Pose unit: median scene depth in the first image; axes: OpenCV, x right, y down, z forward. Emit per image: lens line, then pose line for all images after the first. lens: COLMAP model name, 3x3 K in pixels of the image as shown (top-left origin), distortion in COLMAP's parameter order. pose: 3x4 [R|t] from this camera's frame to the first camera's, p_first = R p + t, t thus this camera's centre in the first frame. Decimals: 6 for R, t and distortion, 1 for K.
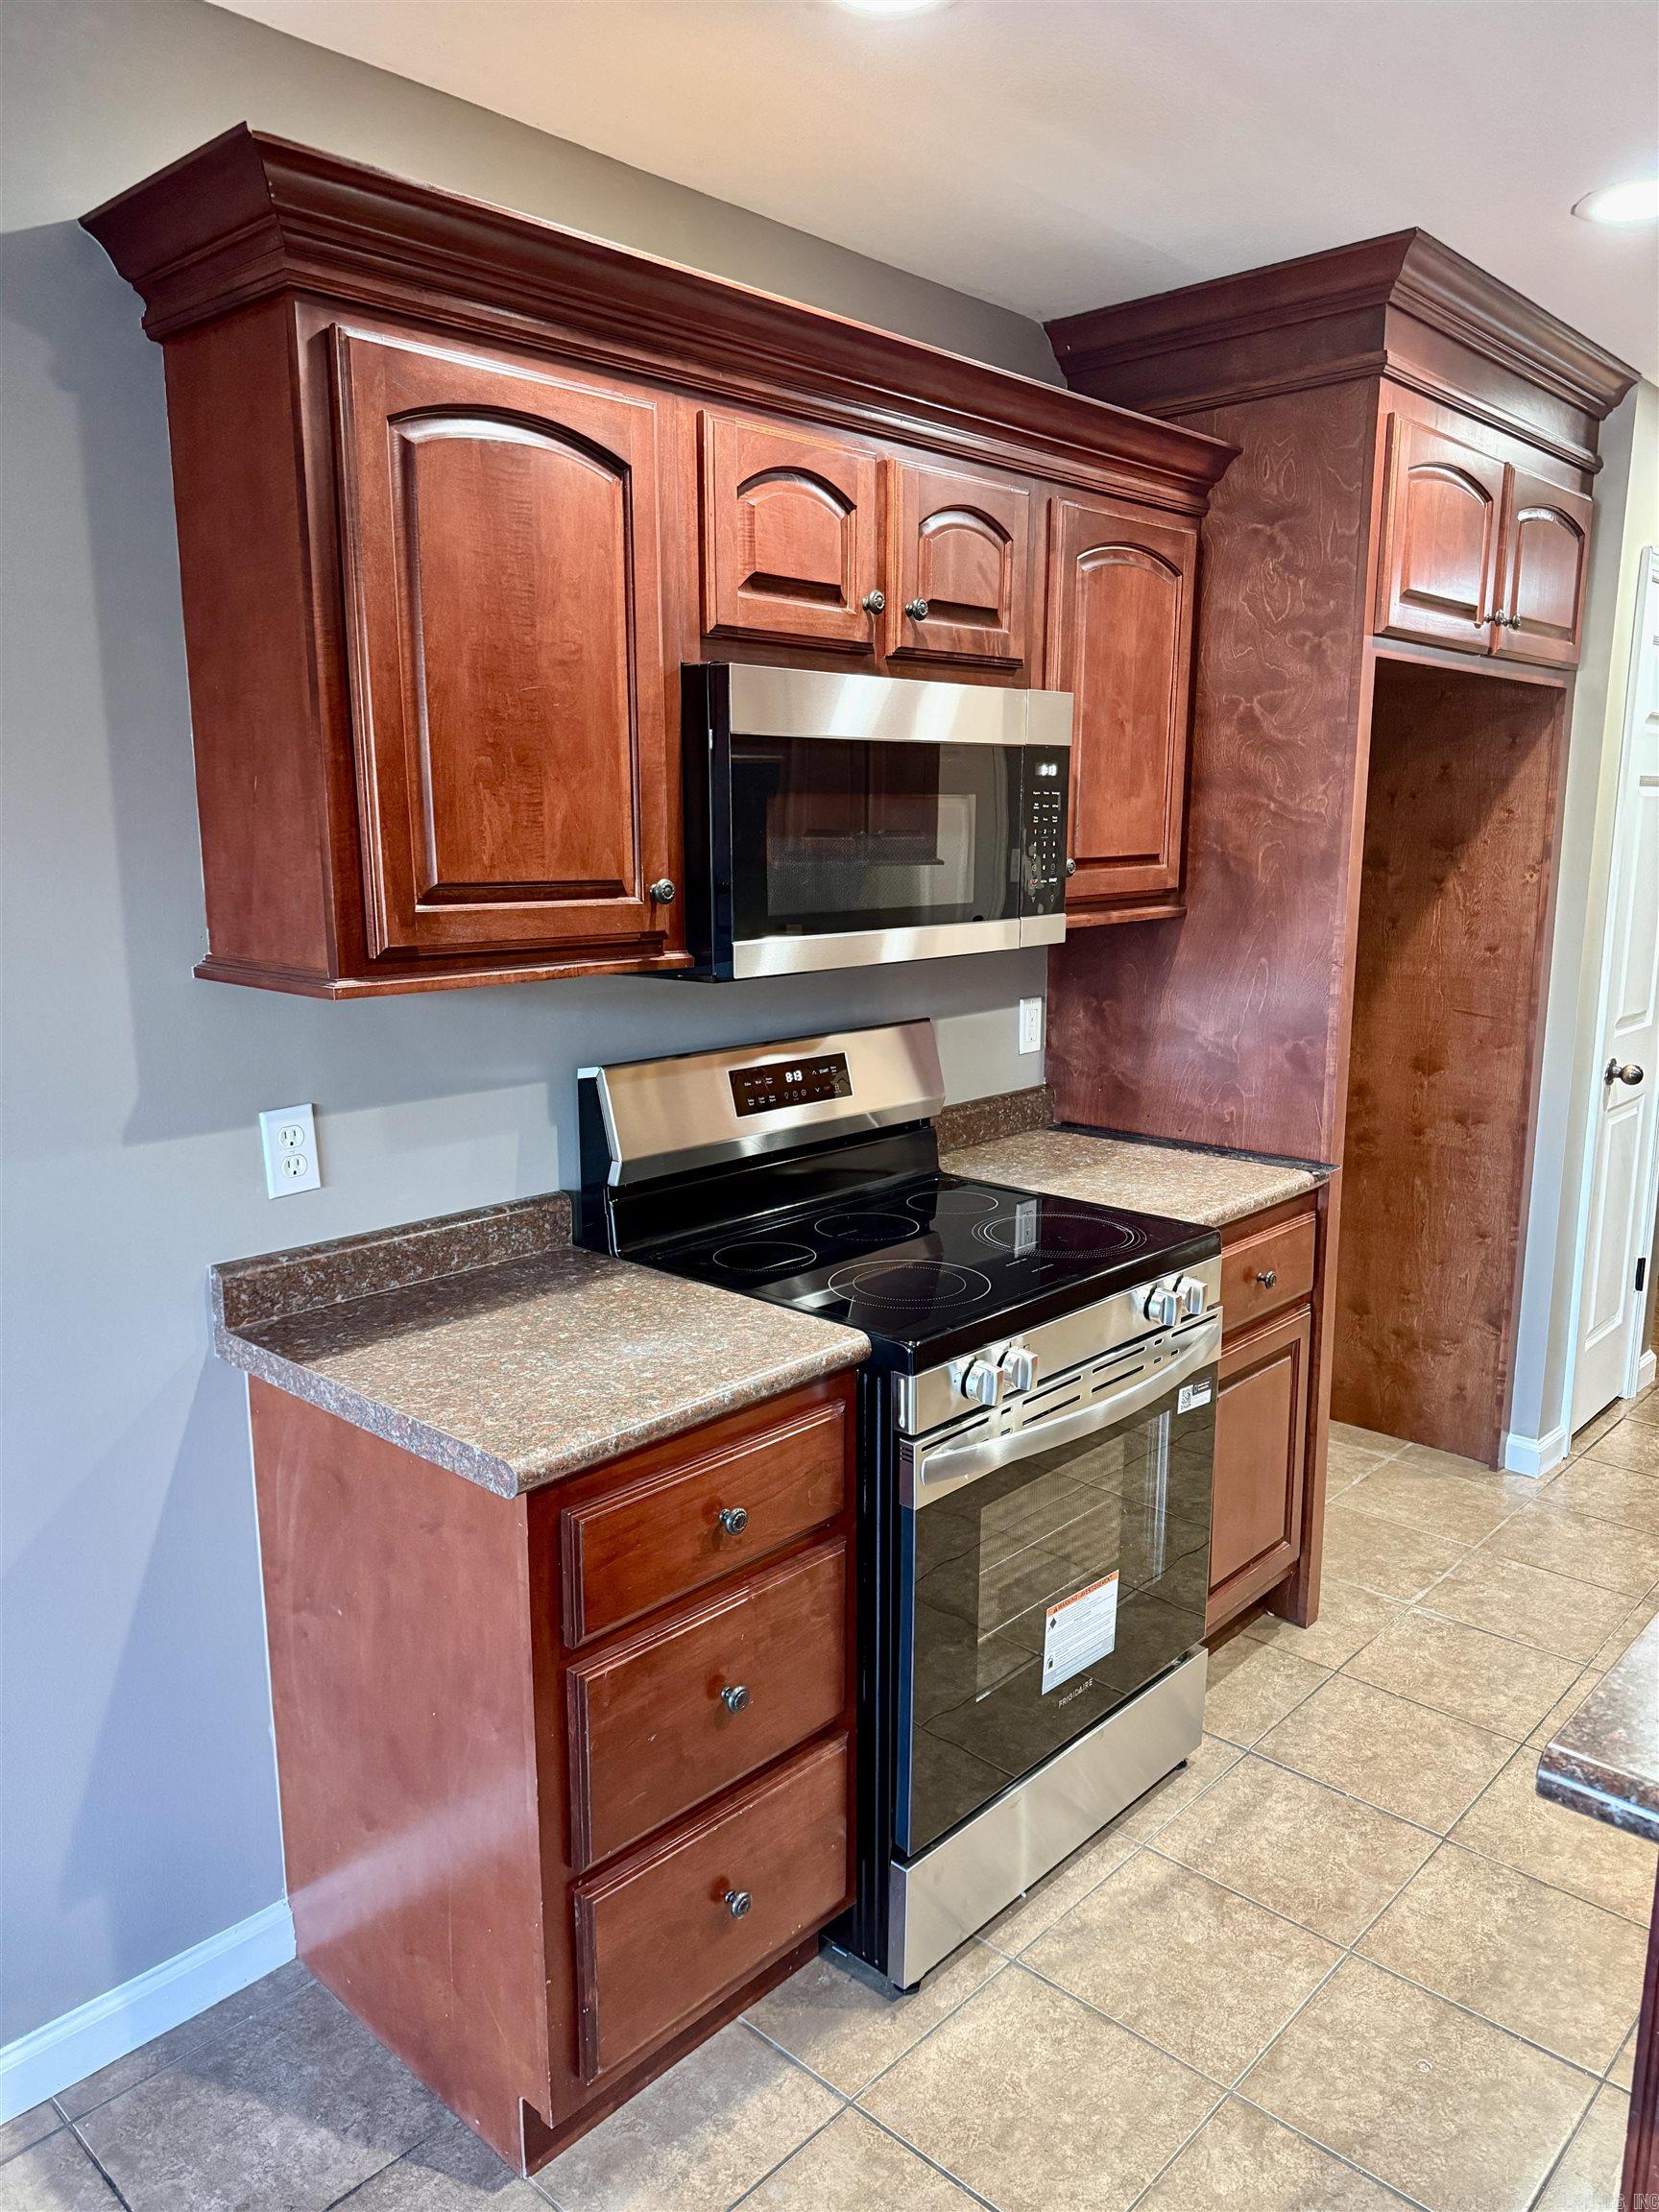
lens RADIAL K [[1568.3, 0, 818.0], [0, 1568.3, 1105.5], [0, 0, 1]] dist [0.022710, -0.029657]
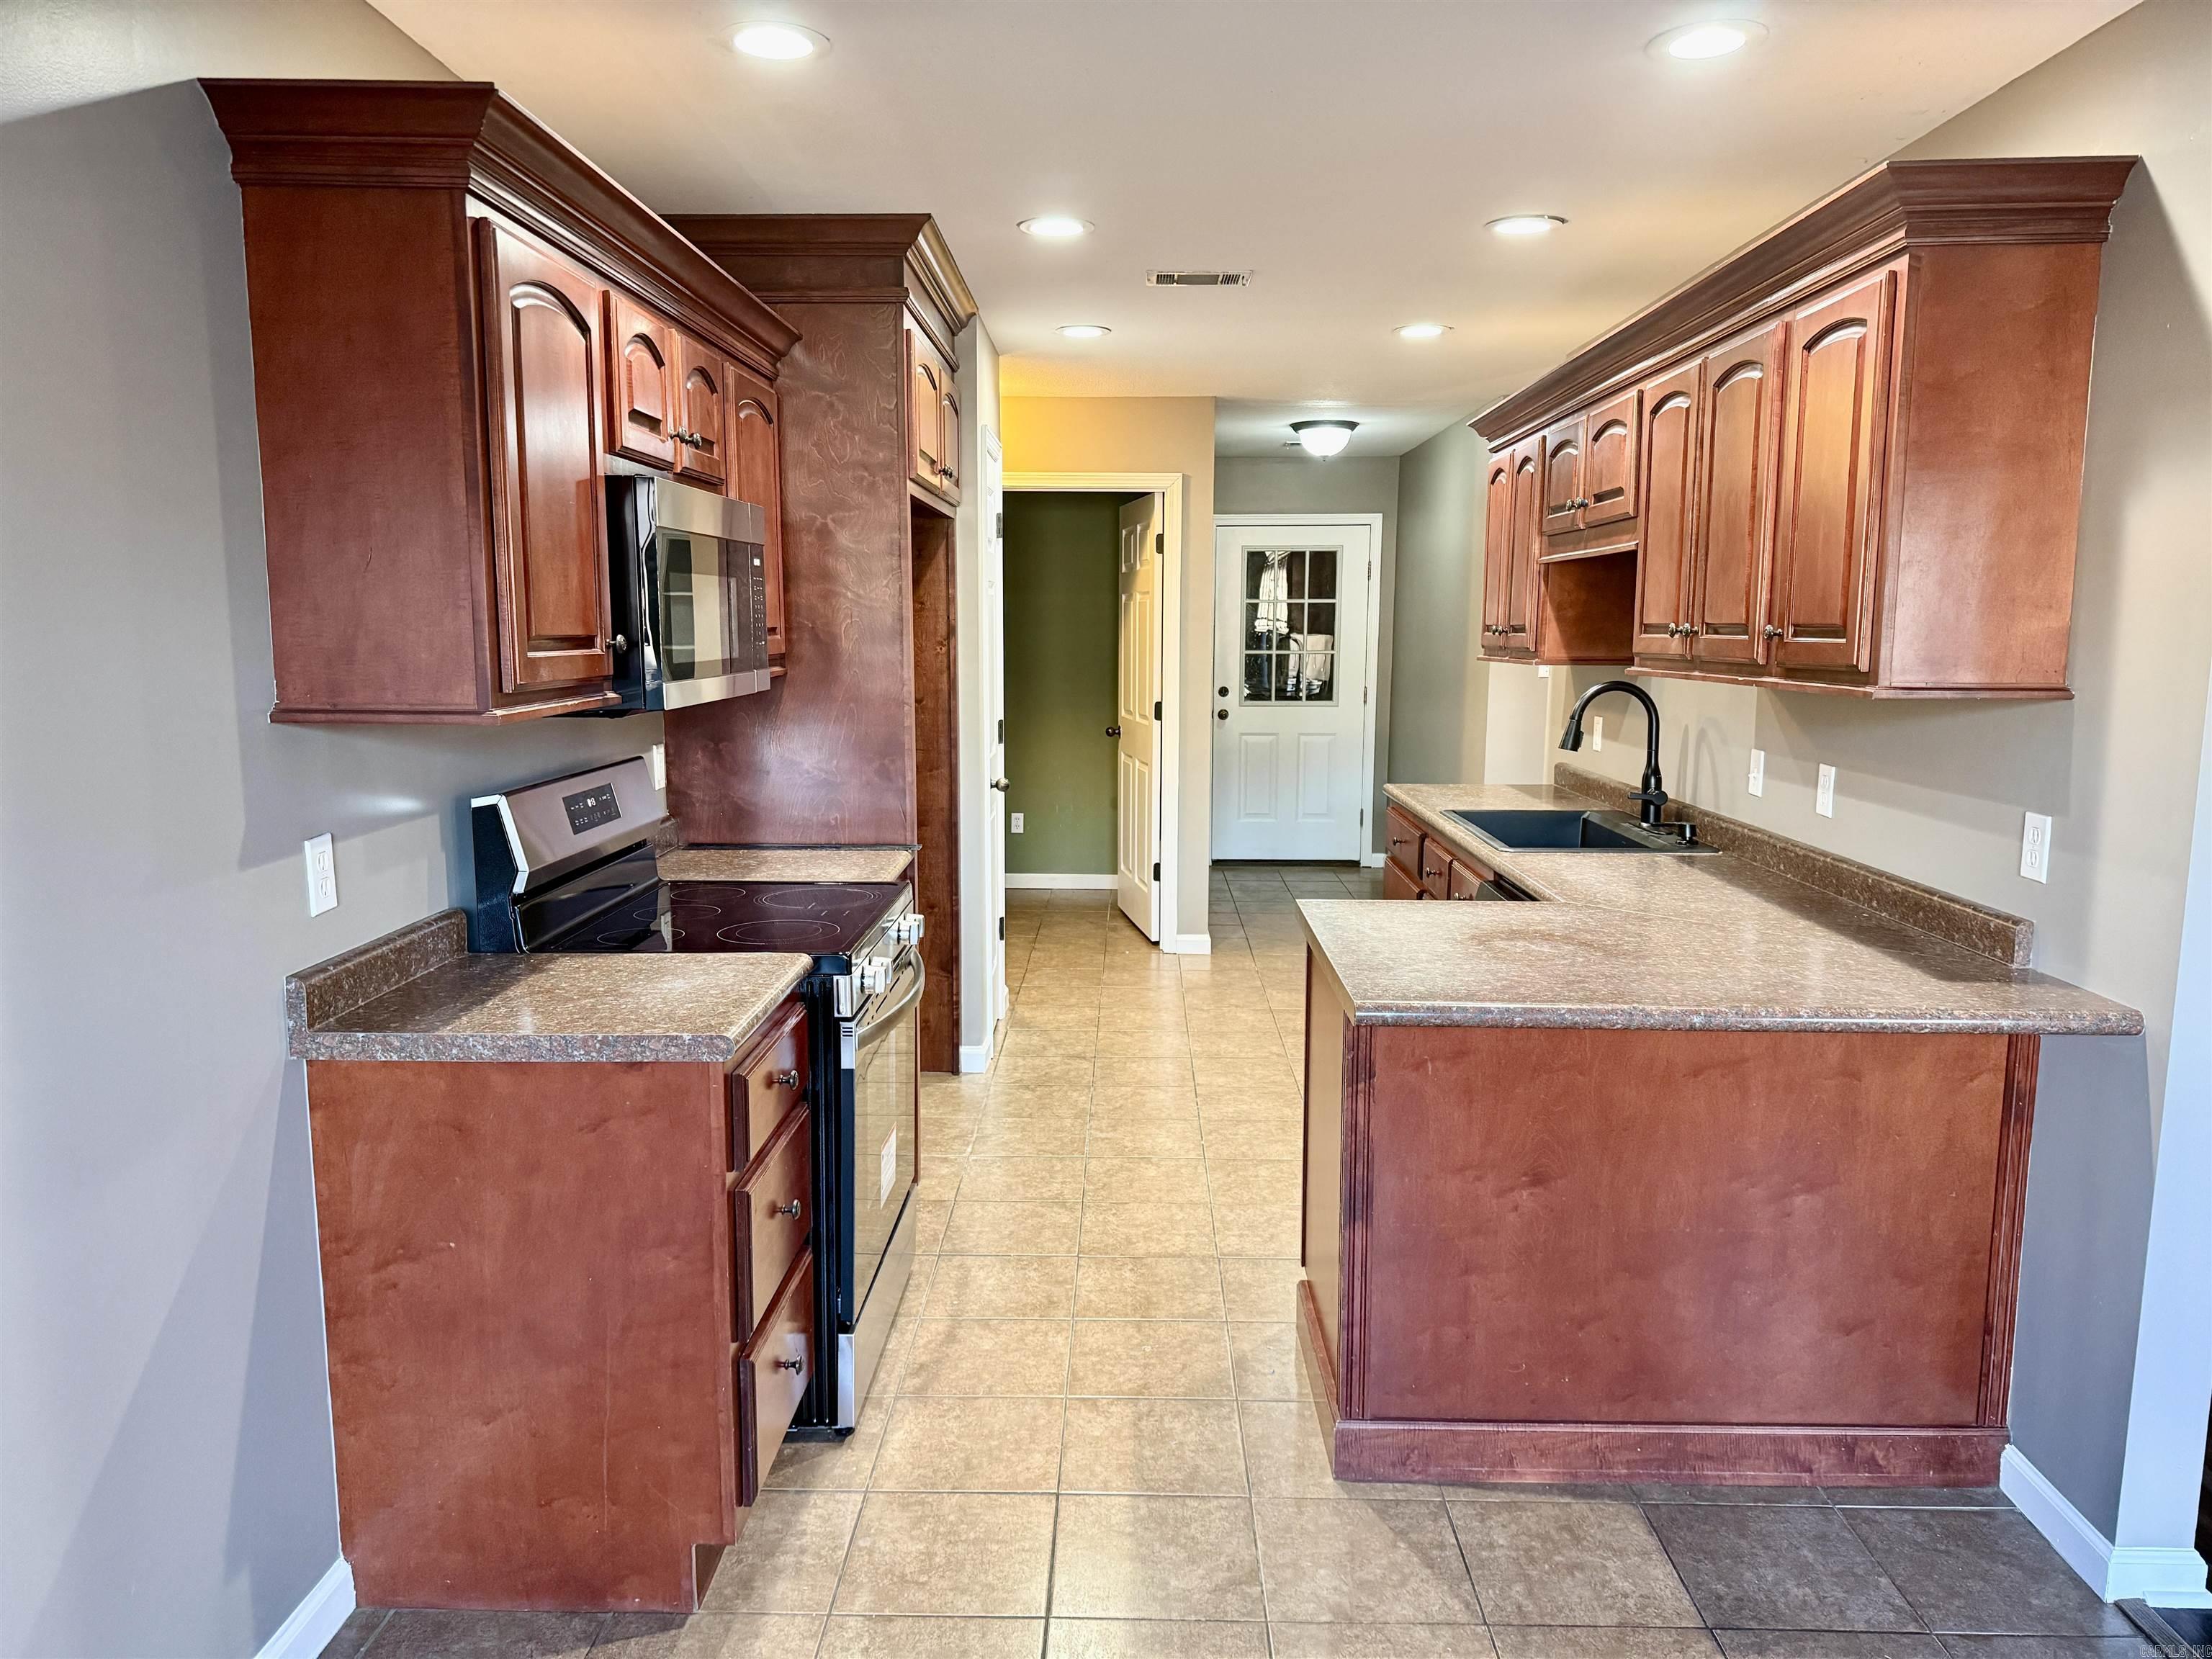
lens RADIAL K [[1568.3, 0, 1087.2], [0, 1568.3, 835.2], [0, 0, 1]] dist [0.022710, -0.029657]
pose [[0.743648, -0.086083, 0.663007, -0.546810], [0.117158, 0.993110, -0.002465, 0.055637], [-0.658227, 0.079509, 0.748609, -0.181569]]
